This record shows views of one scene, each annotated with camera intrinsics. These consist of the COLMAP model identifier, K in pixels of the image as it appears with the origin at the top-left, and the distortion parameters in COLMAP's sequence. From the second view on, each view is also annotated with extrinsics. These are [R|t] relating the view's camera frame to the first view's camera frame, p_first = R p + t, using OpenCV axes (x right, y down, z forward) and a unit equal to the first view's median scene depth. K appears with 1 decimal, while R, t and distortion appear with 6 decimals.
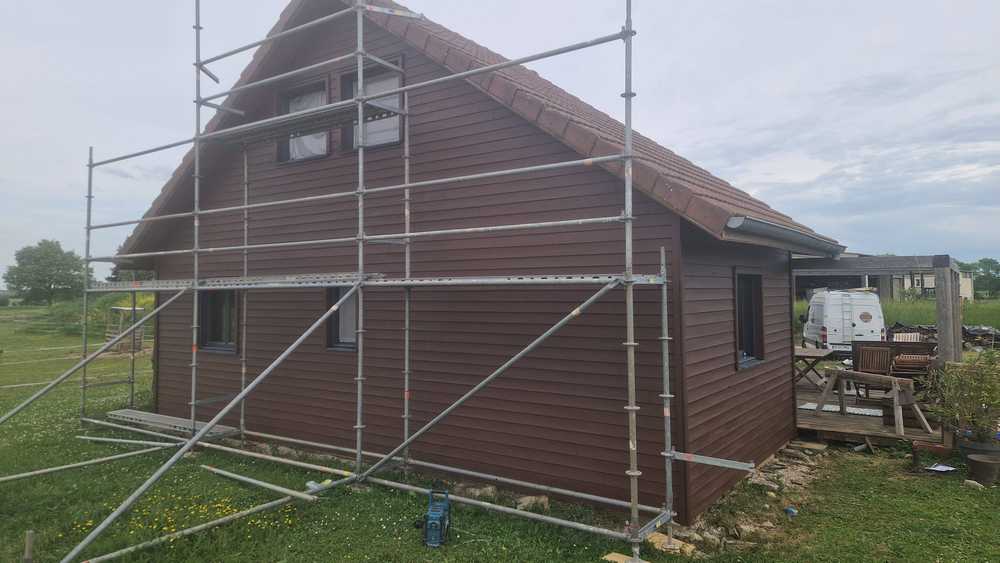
lens RADIAL K [[676.5, 0, 492.8], [0, 676.5, 273.2], [0, 0, 1]] dist [0.063312, -0.008275]
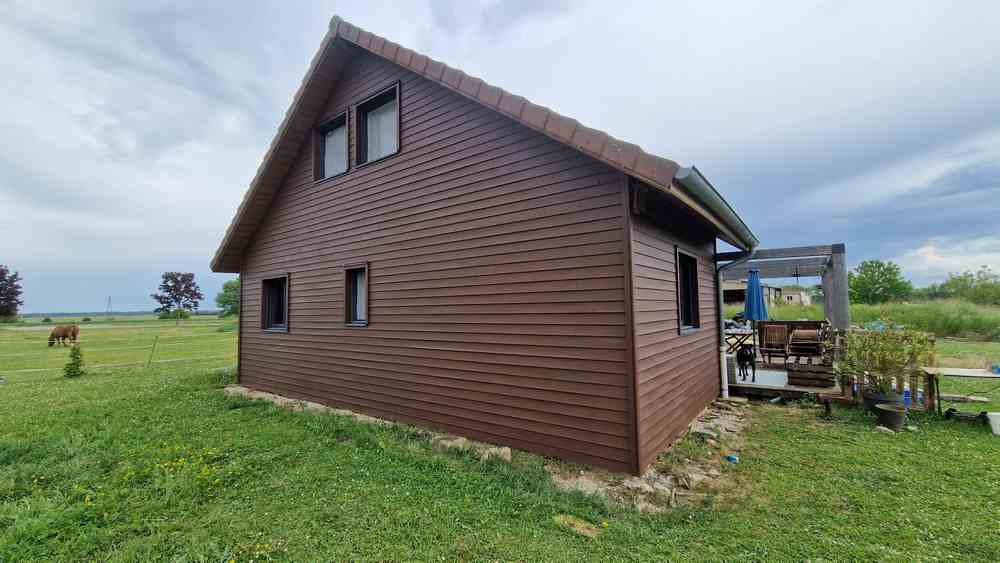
lens RADIAL K [[424.7, 0, 506.4], [0, 424.7, 287.3], [0, 0, 1]] dist [0.015267, 0.000293]
pose [[0.999816, -0.010293, -0.016217, 0.076176], [0.010026, 0.999814, -0.016464, 0.071248], [0.016384, 0.016299, 0.999733, 0.271376]]
